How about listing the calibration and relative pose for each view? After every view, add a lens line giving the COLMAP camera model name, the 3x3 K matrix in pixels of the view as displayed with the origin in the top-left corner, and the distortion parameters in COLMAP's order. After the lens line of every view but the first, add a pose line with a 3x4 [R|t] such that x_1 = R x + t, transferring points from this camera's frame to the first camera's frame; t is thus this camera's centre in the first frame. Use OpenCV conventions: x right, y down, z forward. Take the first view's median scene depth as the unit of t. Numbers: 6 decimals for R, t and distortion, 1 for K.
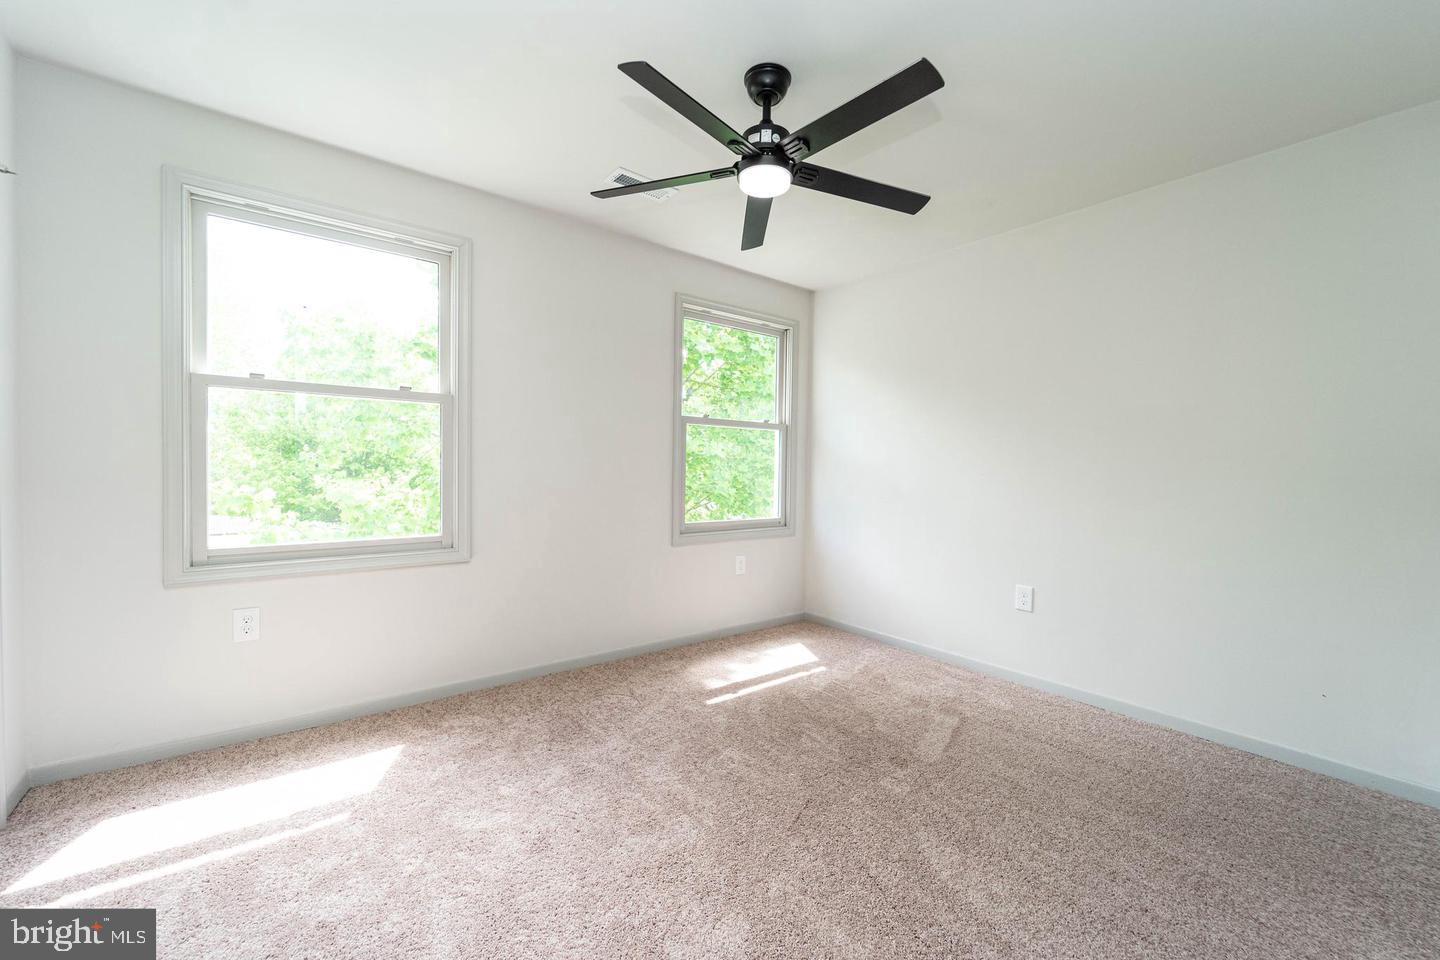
lens RADIAL K [[575.2, 0, 720.0], [0, 575.2, 480.0], [0, 0, 1]] dist [-0.001603, -0.000132]
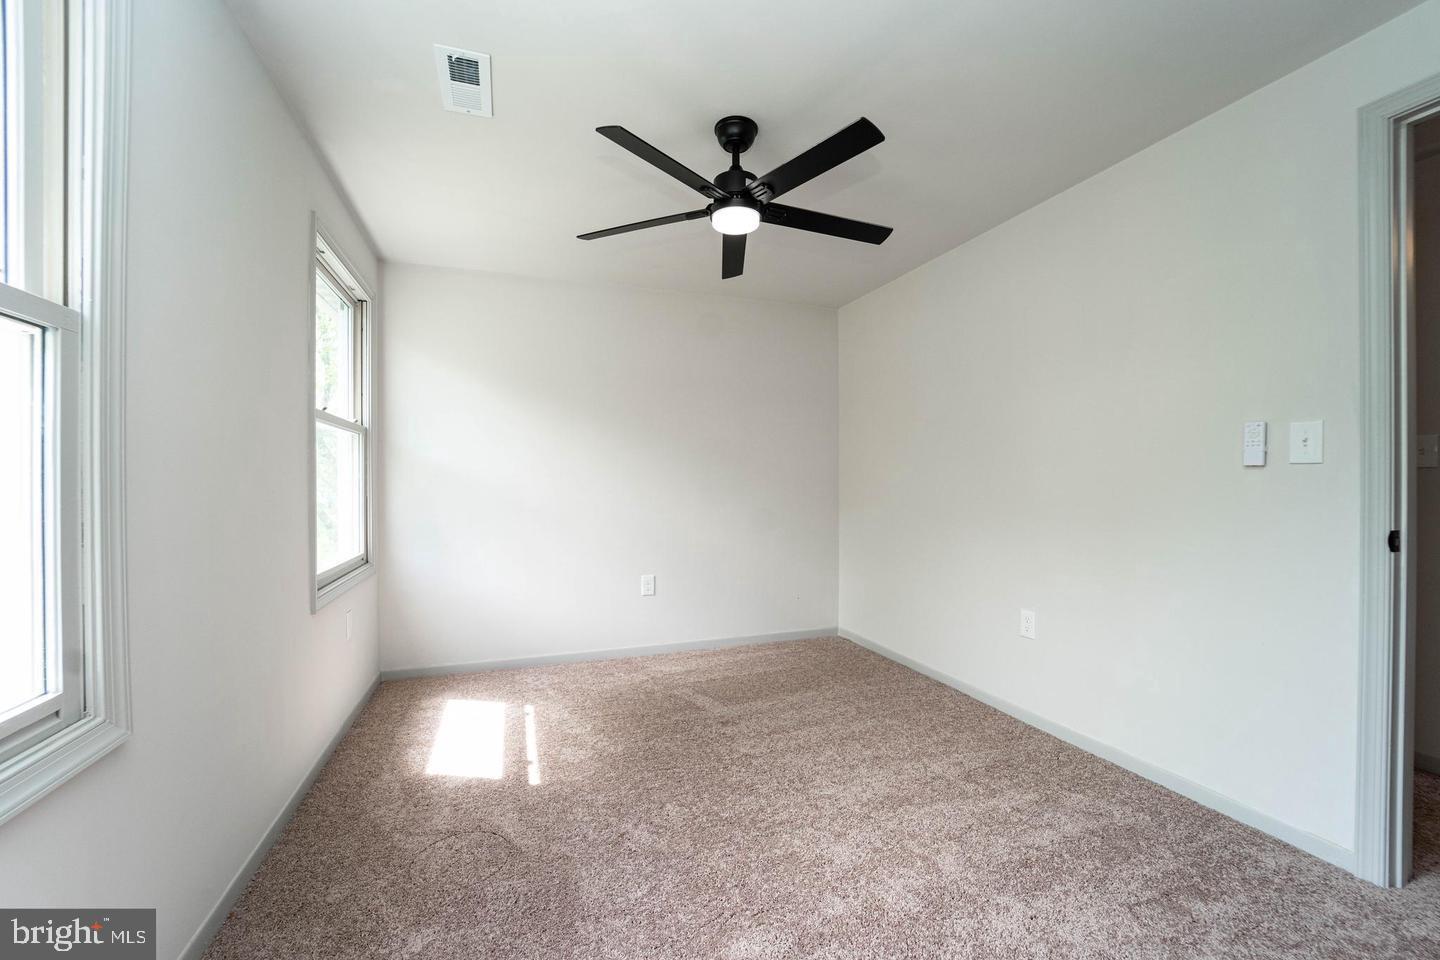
lens RADIAL K [[575.2, 0, 720.0], [0, 575.2, 480.0], [0, 0, 1]] dist [-0.001603, -0.000132]
pose [[0.330089, -0.013013, 0.943860, -0.519086], [0.027122, 0.999623, 0.004296, -0.022358], [-0.943560, 0.024182, 0.330318, 0.371392]]
